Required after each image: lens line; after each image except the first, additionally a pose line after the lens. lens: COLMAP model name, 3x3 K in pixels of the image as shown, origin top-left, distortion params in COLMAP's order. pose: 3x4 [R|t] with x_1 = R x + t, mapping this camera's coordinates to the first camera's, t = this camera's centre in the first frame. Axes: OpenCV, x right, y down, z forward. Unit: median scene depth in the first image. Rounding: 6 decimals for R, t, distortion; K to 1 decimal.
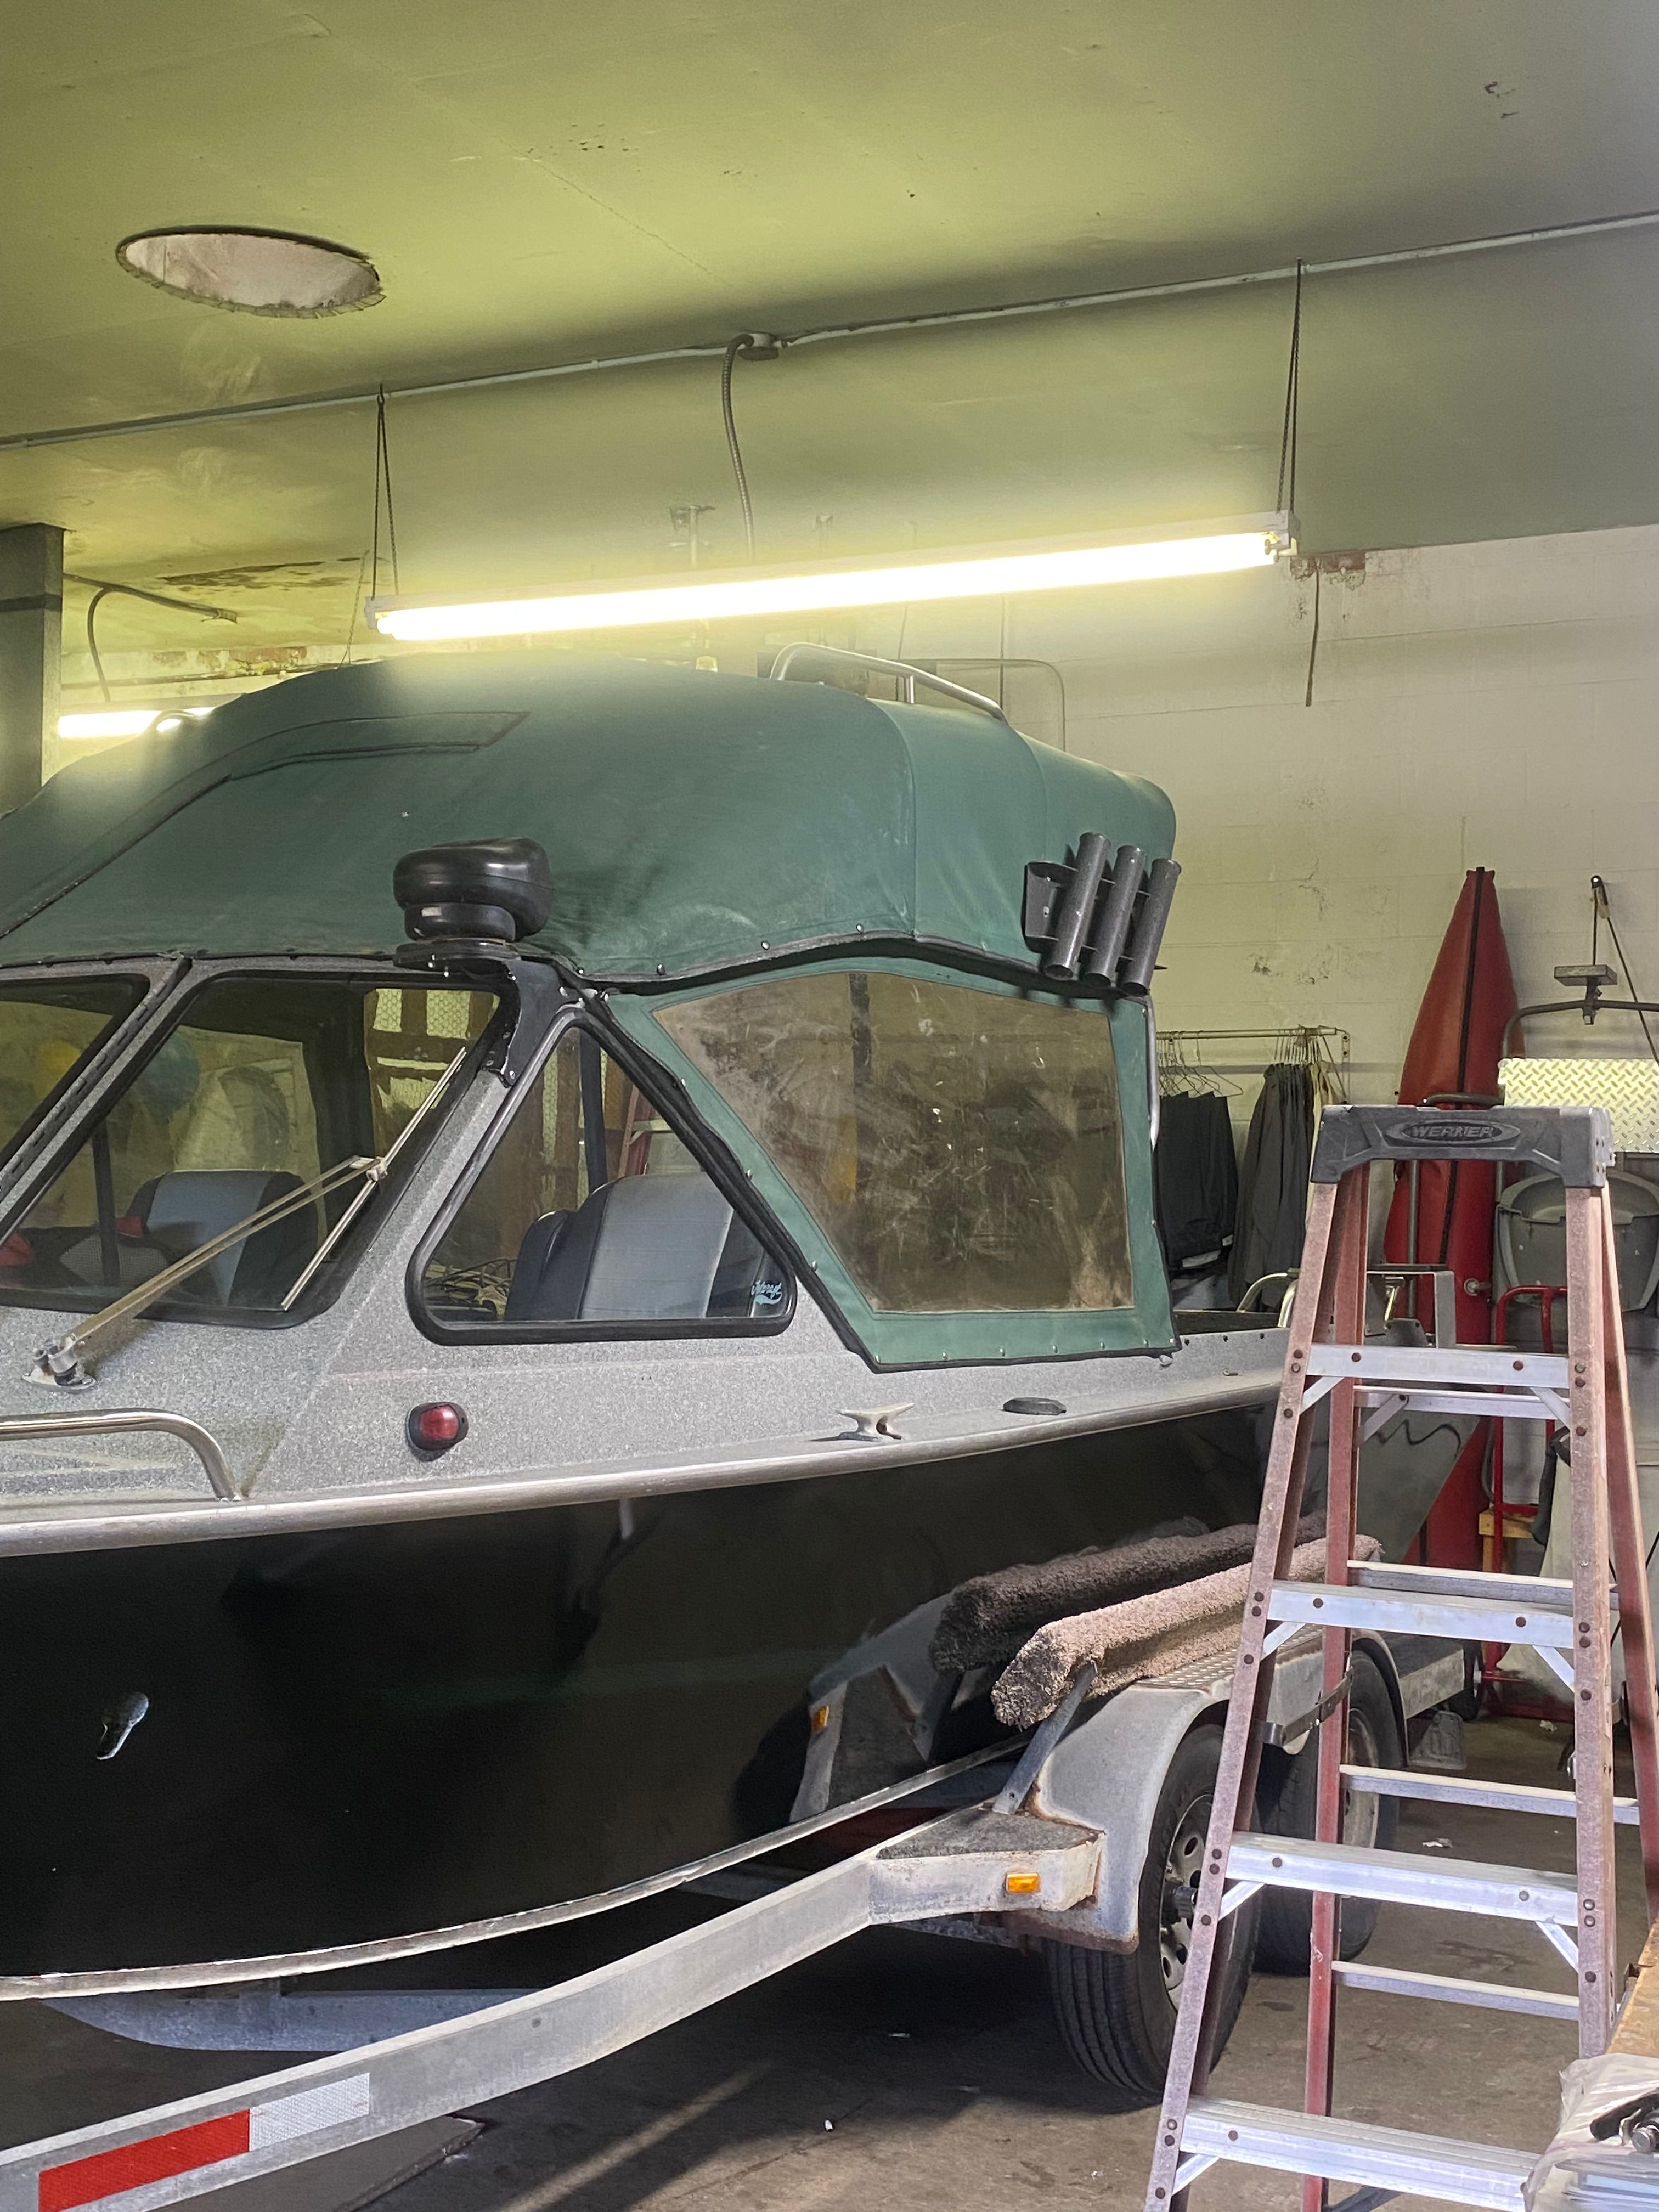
lens RADIAL K [[2620.5, 0, 805.2], [0, 2620.5, 1114.0], [0, 0, 1]] dist [0.058644, -0.030539]
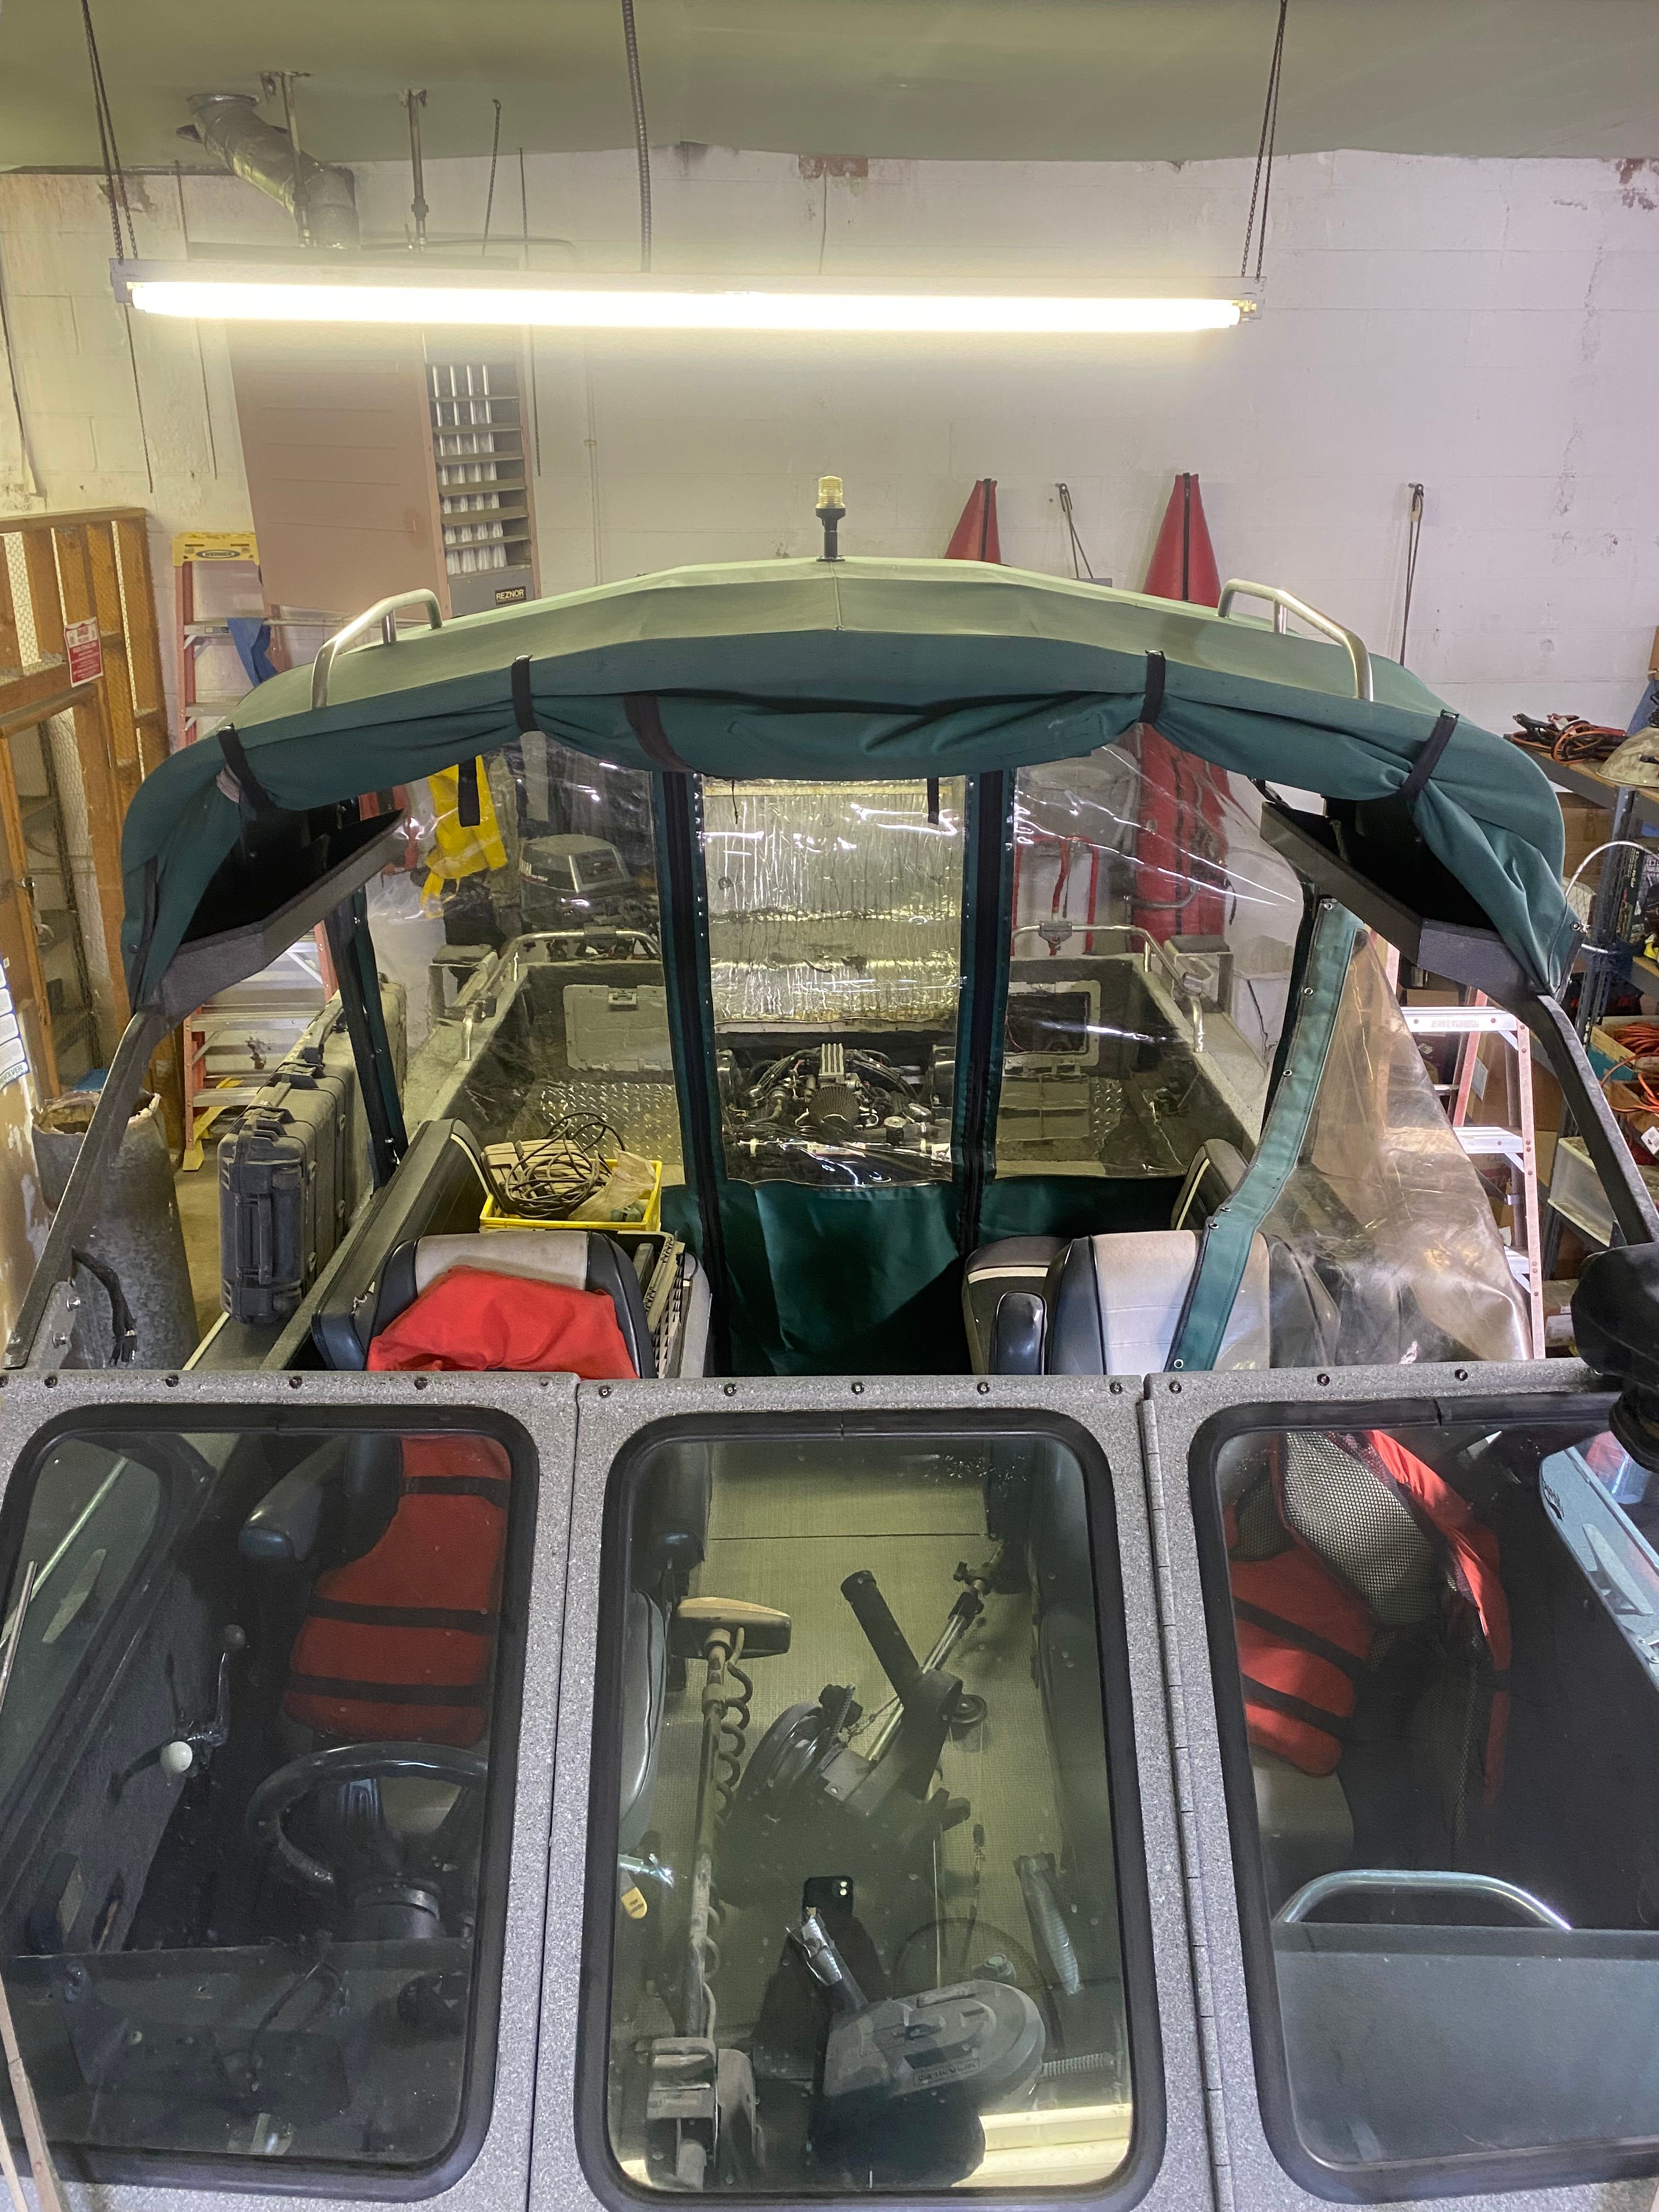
lens RADIAL K [[1688.2, 0, 837.1], [0, 1688.2, 1083.8], [0, 0, 1]] dist [0.049593, -0.043663]
pose [[0.856818, -0.198643, 0.475820, -0.410219], [0.001547, 0.923797, 0.382878, -0.245891], [-0.515617, -0.327321, 0.791833, 0.597320]]
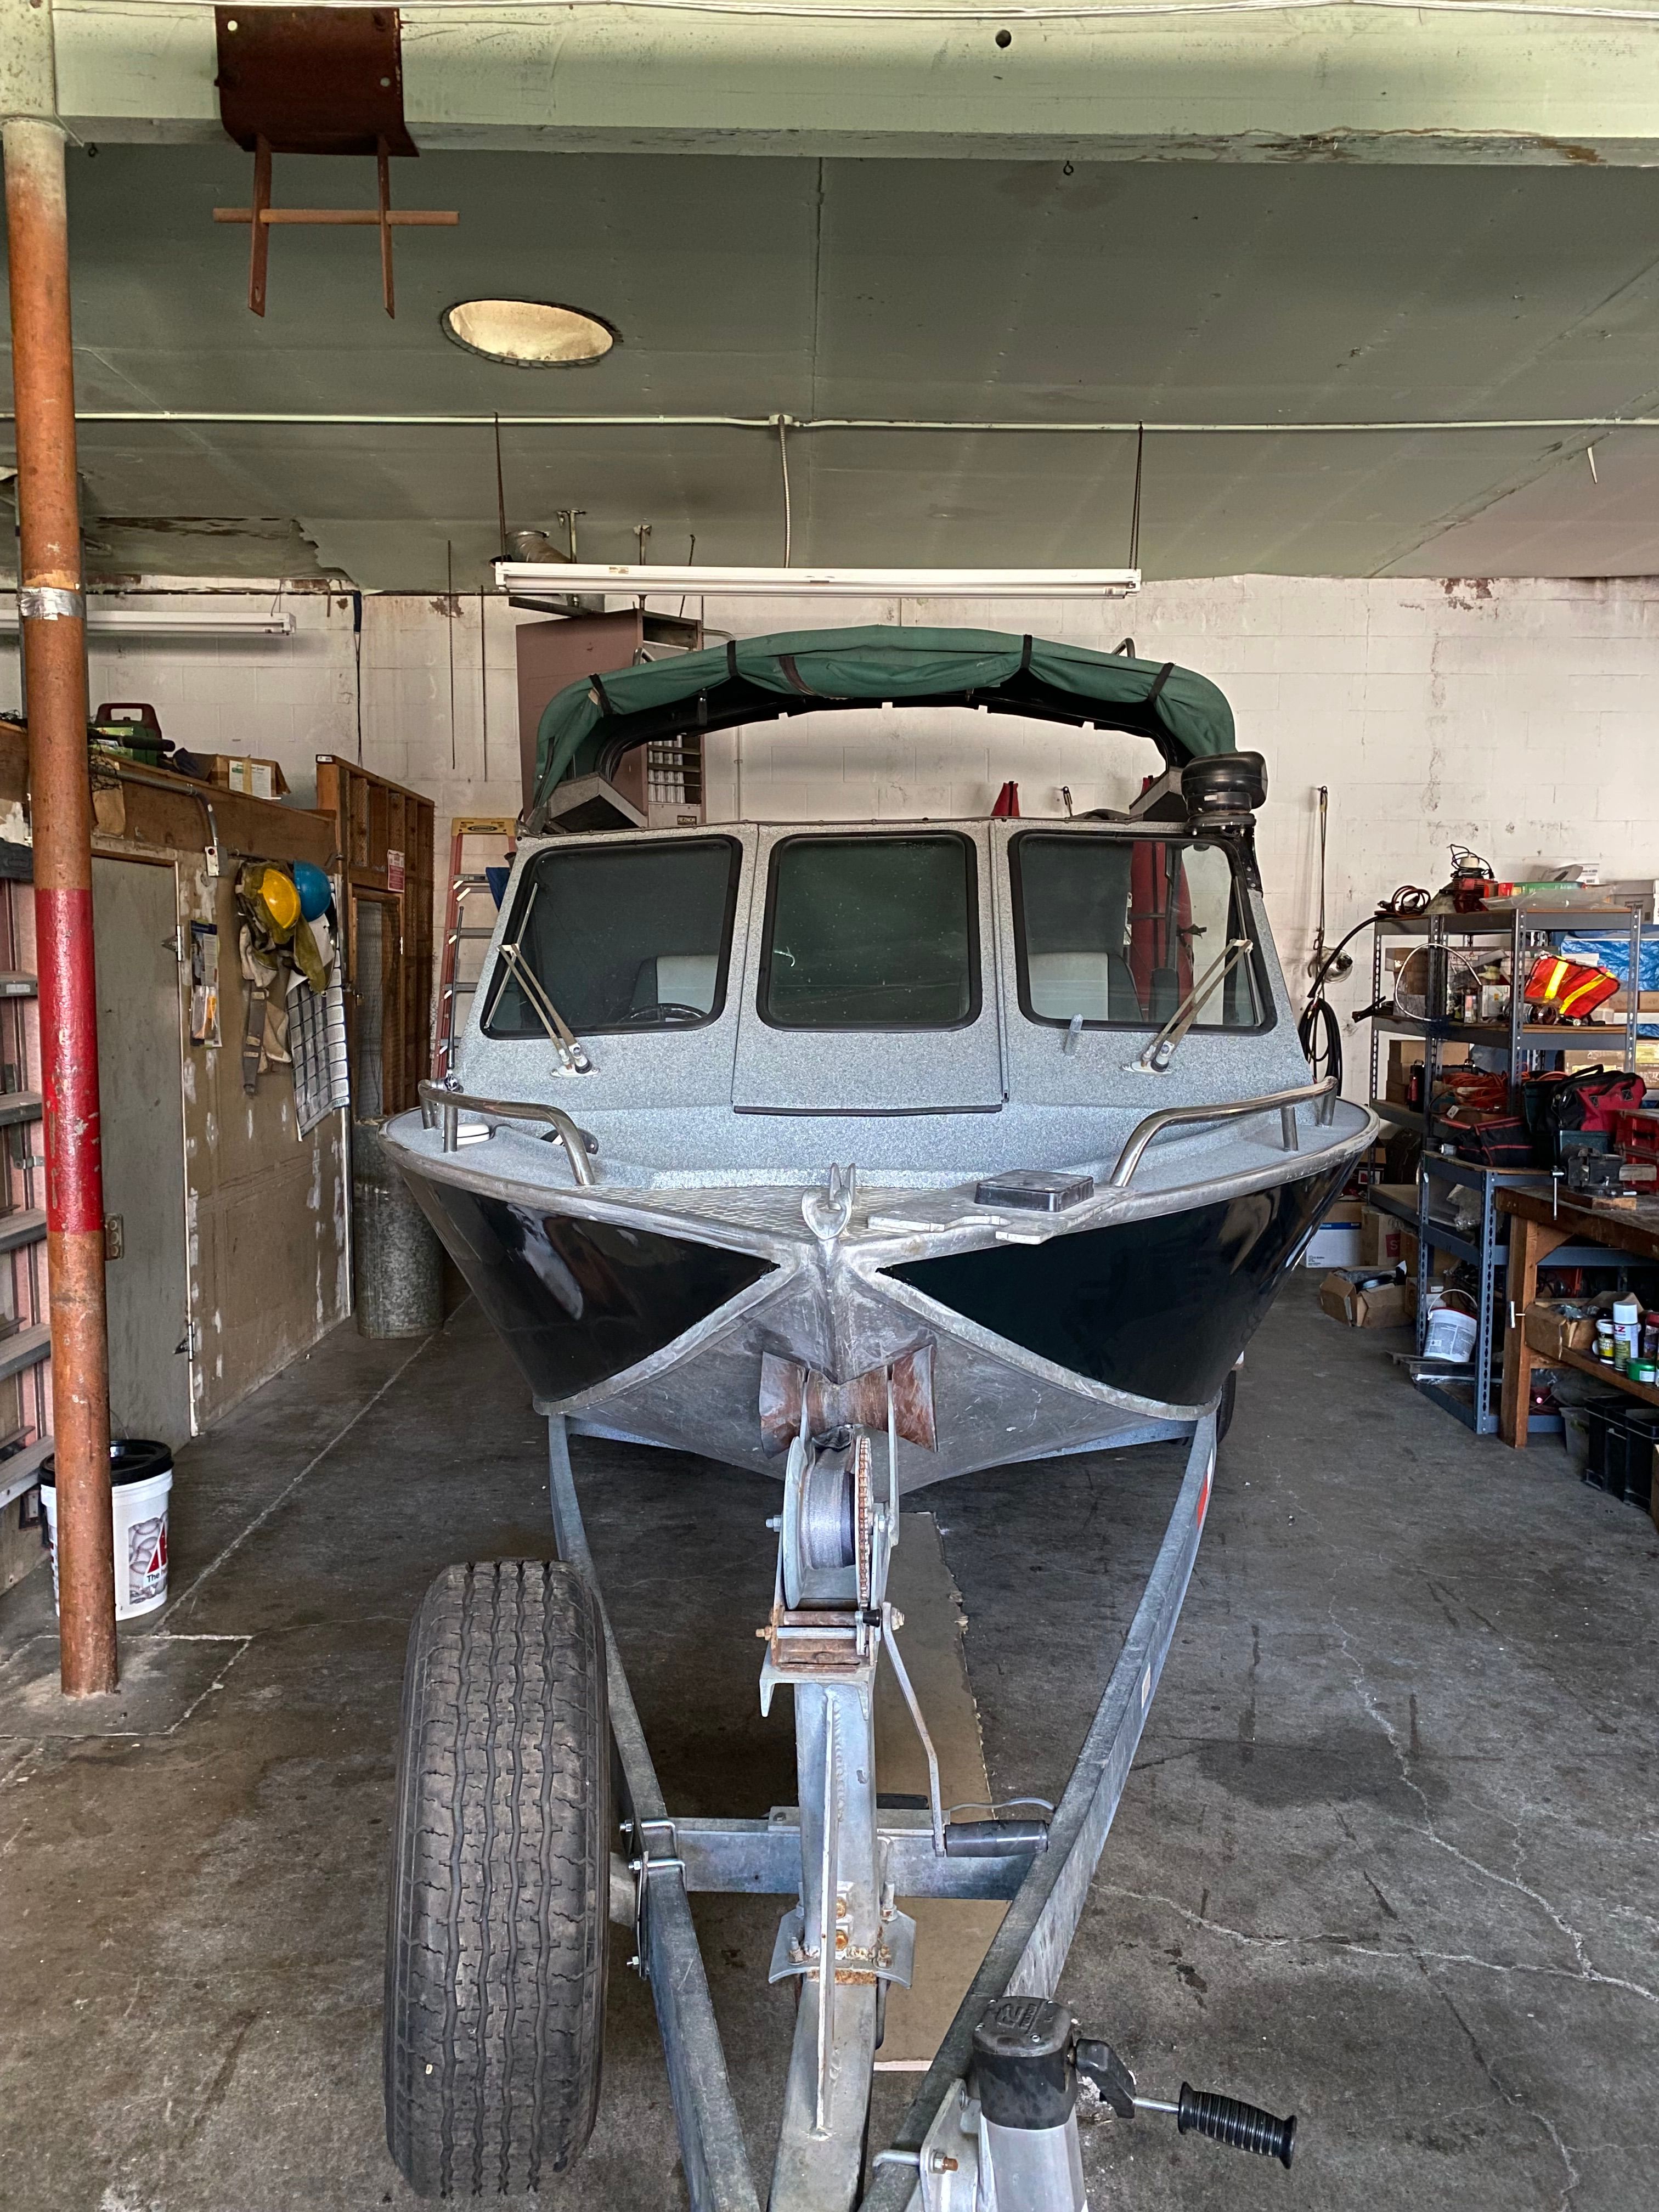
lens RADIAL K [[1699.4, 0, 829.5], [0, 1699.4, 1106.0], [0, 0, 1]] dist [0.100190, -0.095916]
pose [[0.887463, -0.050391, 0.458116, -0.679408], [0.003032, 0.994622, 0.103531, 0.005654], [-0.460869, -0.090491, 0.882842, 0.077963]]
